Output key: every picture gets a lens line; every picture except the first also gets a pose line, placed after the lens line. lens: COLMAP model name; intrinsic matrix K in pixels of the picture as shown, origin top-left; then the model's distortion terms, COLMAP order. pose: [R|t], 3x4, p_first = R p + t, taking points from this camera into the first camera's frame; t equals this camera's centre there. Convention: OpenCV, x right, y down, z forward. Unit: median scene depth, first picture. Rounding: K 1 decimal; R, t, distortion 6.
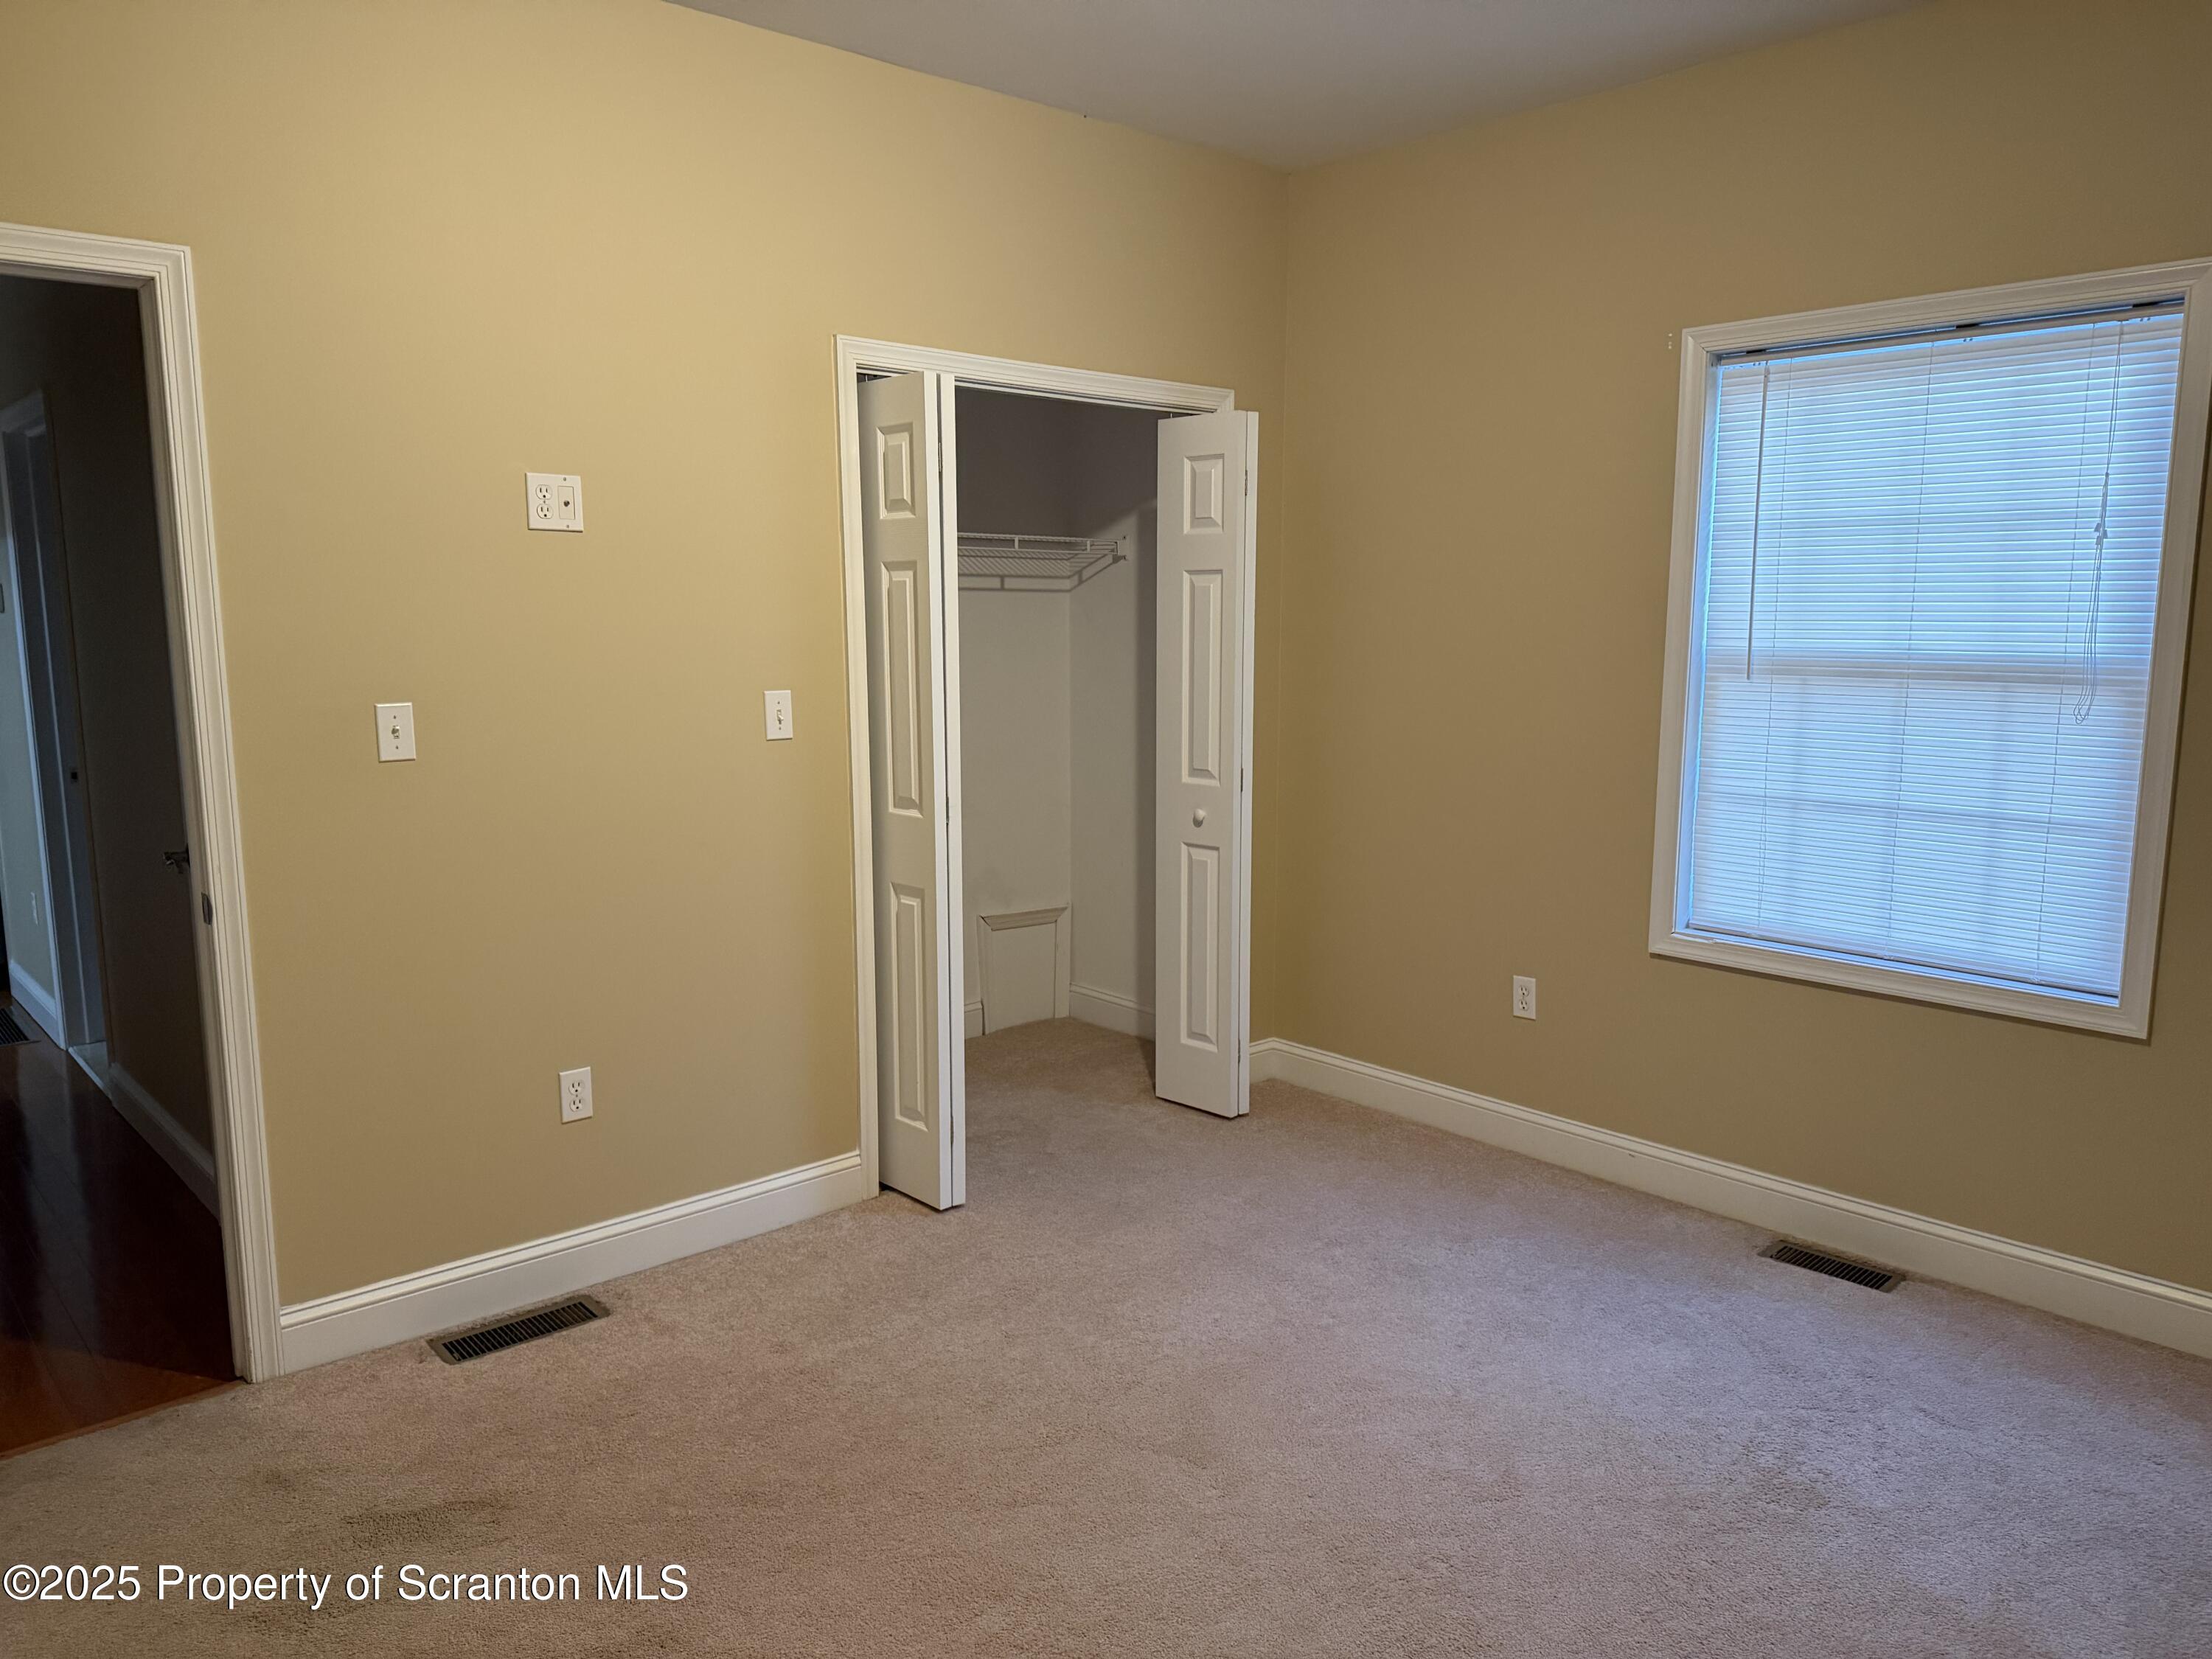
lens RADIAL K [[1549.3, 0, 1164.5], [0, 1549.3, 822.7], [0, 0, 1]] dist [0.013304, -0.008479]
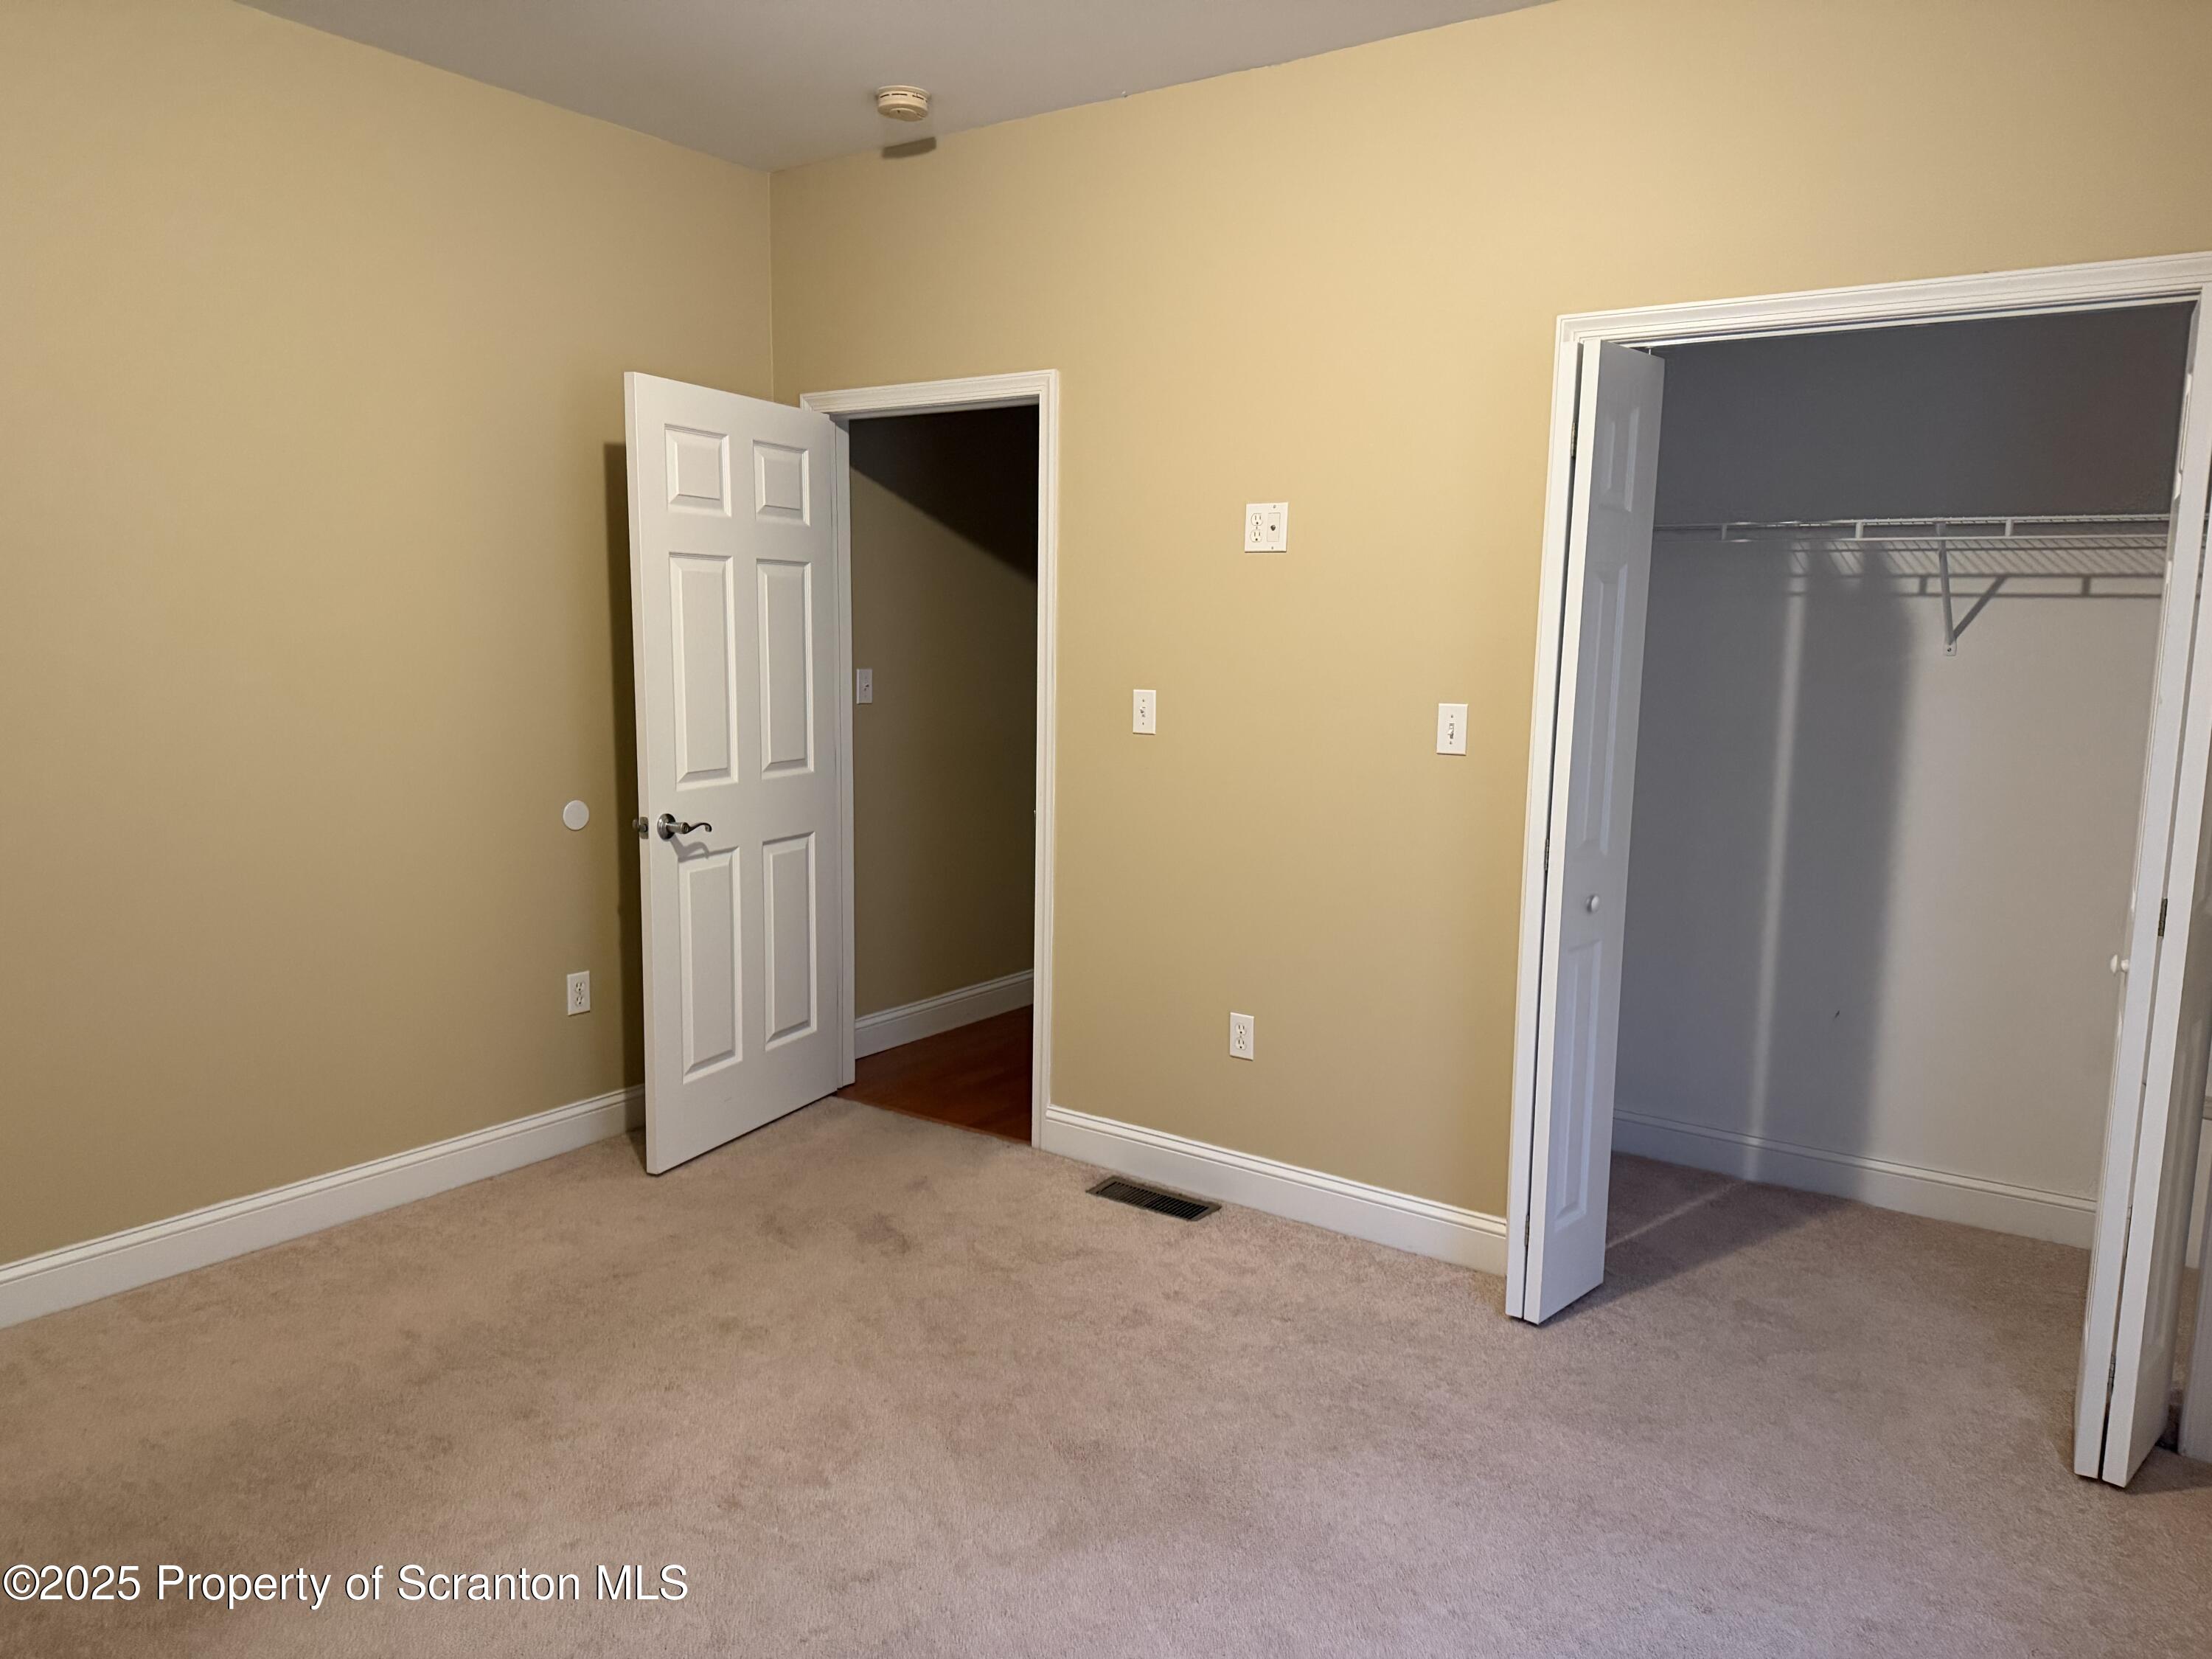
lens RADIAL K [[1549.3, 0, 1109.5], [0, 1549.3, 819.5], [0, 0, 1]] dist [0.013304, -0.008479]
pose [[0.188395, 0.122706, -0.974398, 0.740519], [-0.142374, 0.985095, 0.096526, -0.085963], [0.971719, 0.120544, 0.203057, 0.674021]]
